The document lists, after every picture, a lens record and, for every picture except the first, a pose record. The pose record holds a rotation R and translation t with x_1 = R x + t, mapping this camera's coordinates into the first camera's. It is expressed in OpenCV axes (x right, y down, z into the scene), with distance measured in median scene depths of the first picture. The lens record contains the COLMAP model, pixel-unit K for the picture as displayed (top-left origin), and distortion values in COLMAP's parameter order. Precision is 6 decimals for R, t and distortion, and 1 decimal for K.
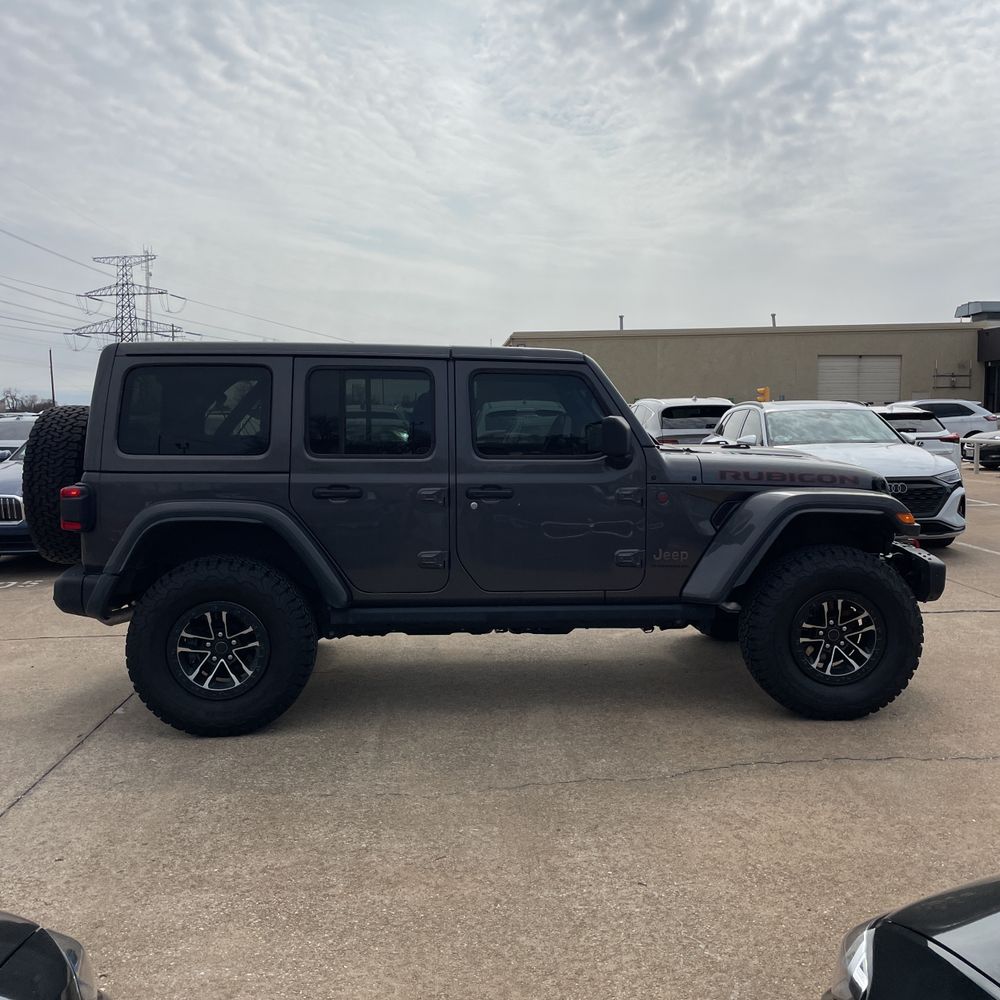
lens RADIAL K [[1000.3, 0, 516.6], [0, 1000.3, 481.3], [0, 0, 1]] dist [0.179177, -0.363852]
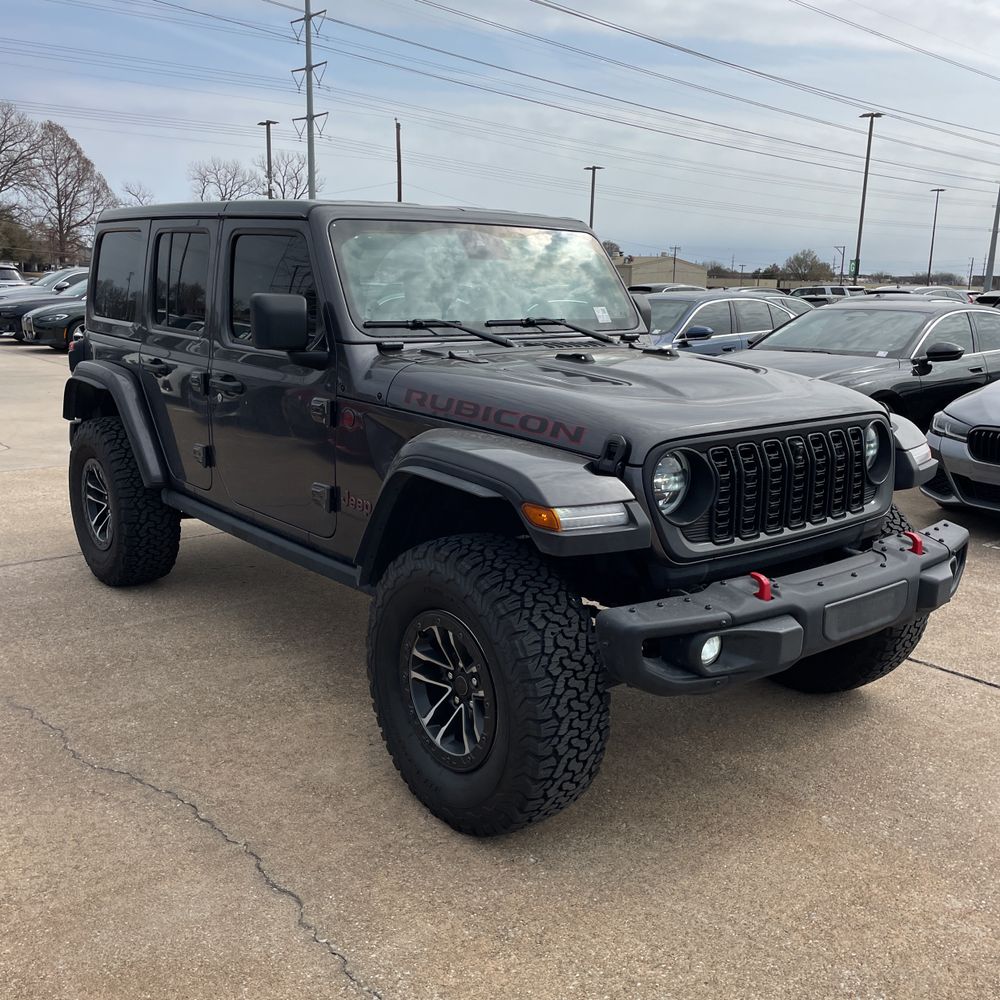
lens RADIAL K [[1011.9, 0, 507.8], [0, 1011.9, 491.6], [0, 0, 1]] dist [0.097287, -0.146886]
pose [[0.587556, 0.184260, -0.787926, 0.770227], [-0.082457, 0.982294, 0.168225, -0.060668], [0.804972, -0.033872, 0.592346, 0.673111]]
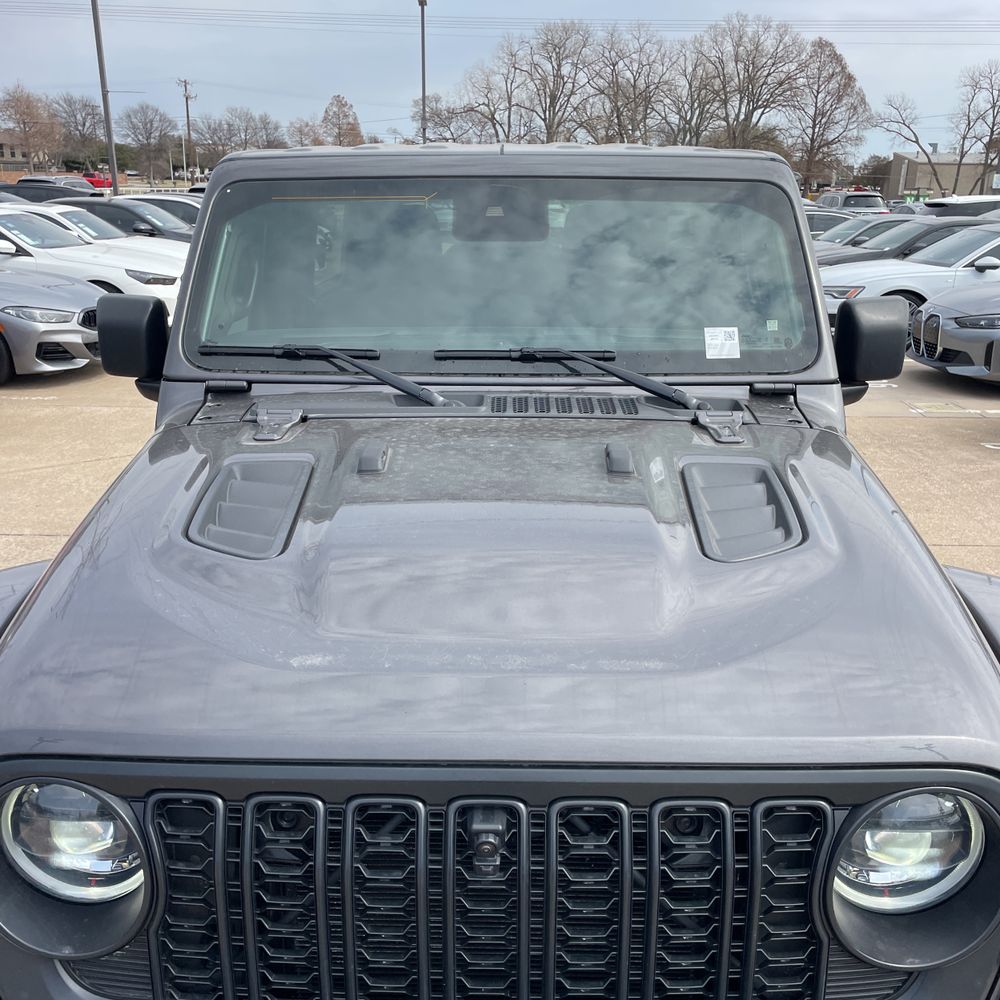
lens RADIAL K [[1014.2, 0, 473.7], [0, 1014.2, 504.6], [0, 0, 1]] dist [0.087840, -0.119755]
pose [[-0.075293, 0.301837, -0.950382, 0.580454], [-0.076803, 0.948501, 0.307324, -0.132193], [0.994199, 0.096131, -0.048234, 1.164122]]
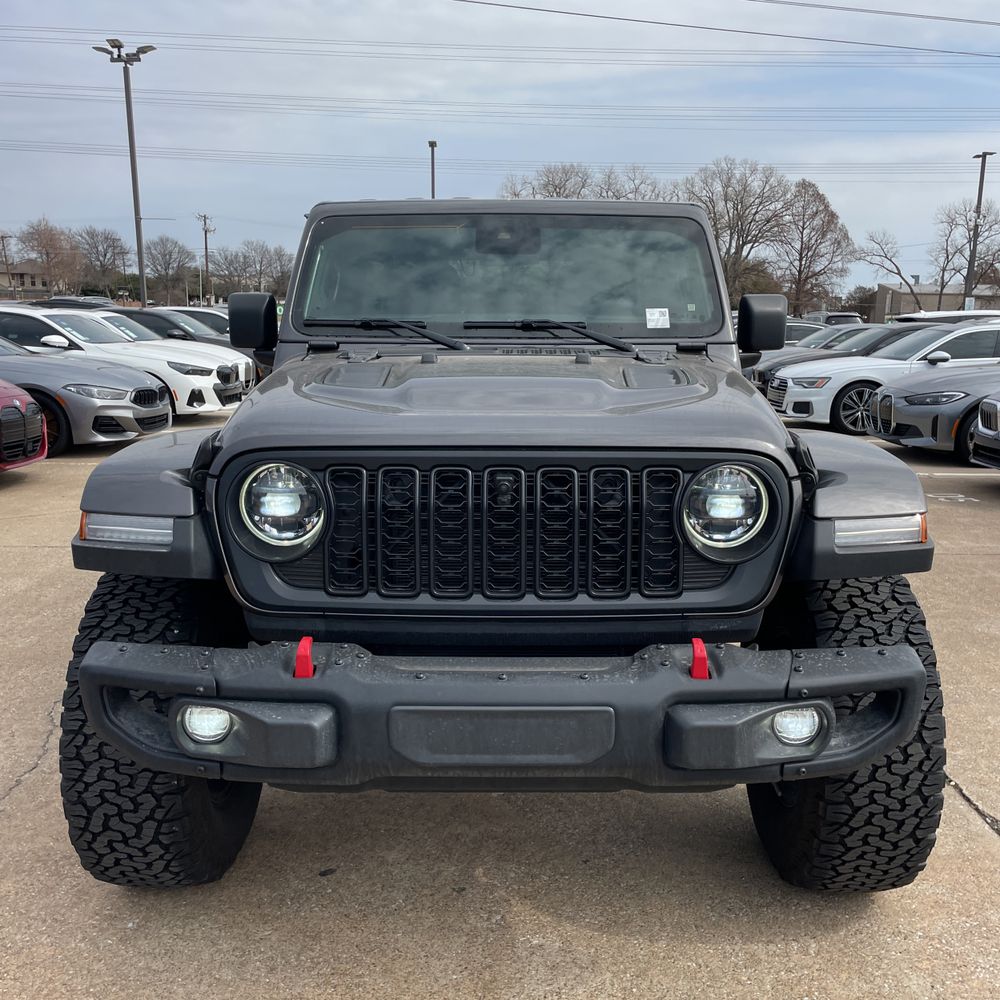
lens RADIAL K [[1005.2, 0, 494.5], [0, 1005.2, 490.5], [0, 0, 1]] dist [0.093938, -0.132623]
pose [[-0.060341, 0.178343, -0.982117, 0.799319], [-0.079856, 0.979893, 0.182845, -0.071456], [0.994978, 0.089461, -0.044886, 1.178010]]
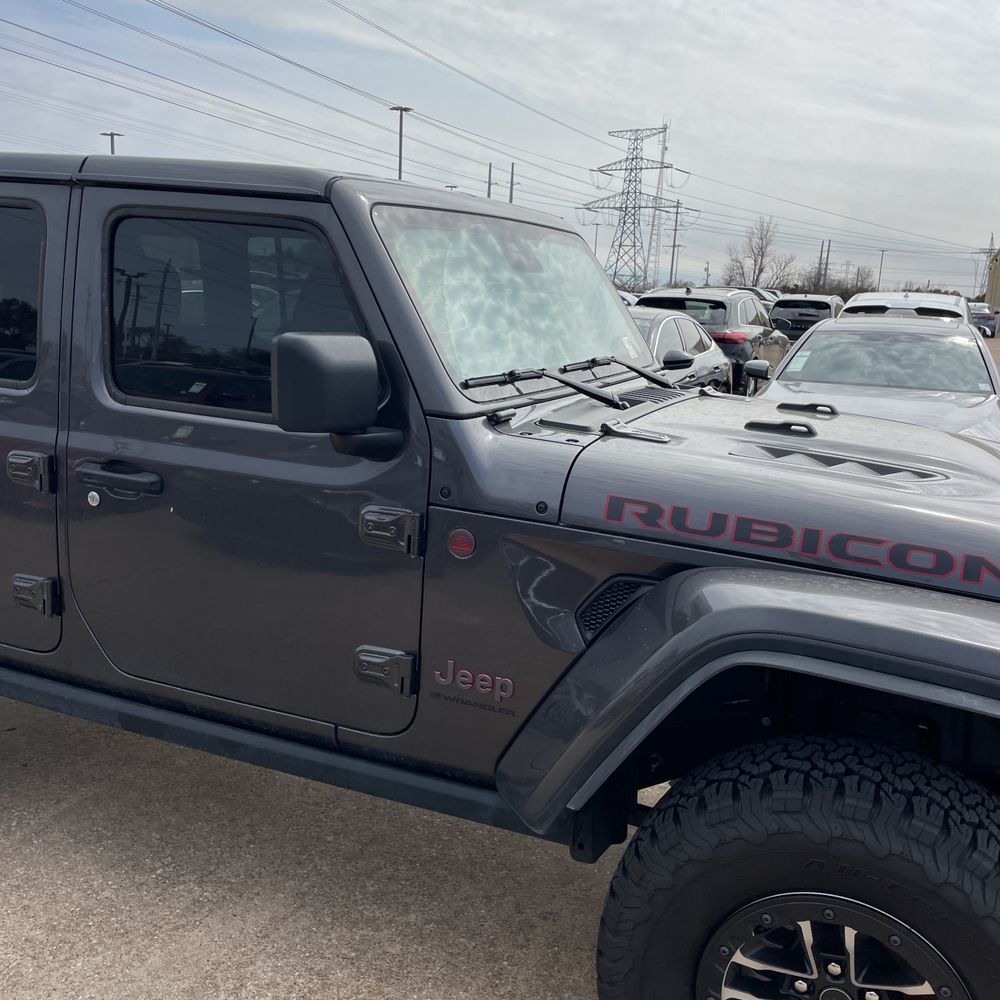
lens RADIAL K [[1012.8, 0, 500.0], [0, 1012.8, 500.0], [0, 0, 1]] dist [0.102628, -0.114501]
pose [[0.883499, 0.145209, -0.445358, 0.341850], [-0.085662, 0.984791, 0.151155, -0.065012], [0.460534, -0.095395, 0.882501, 0.643091]]
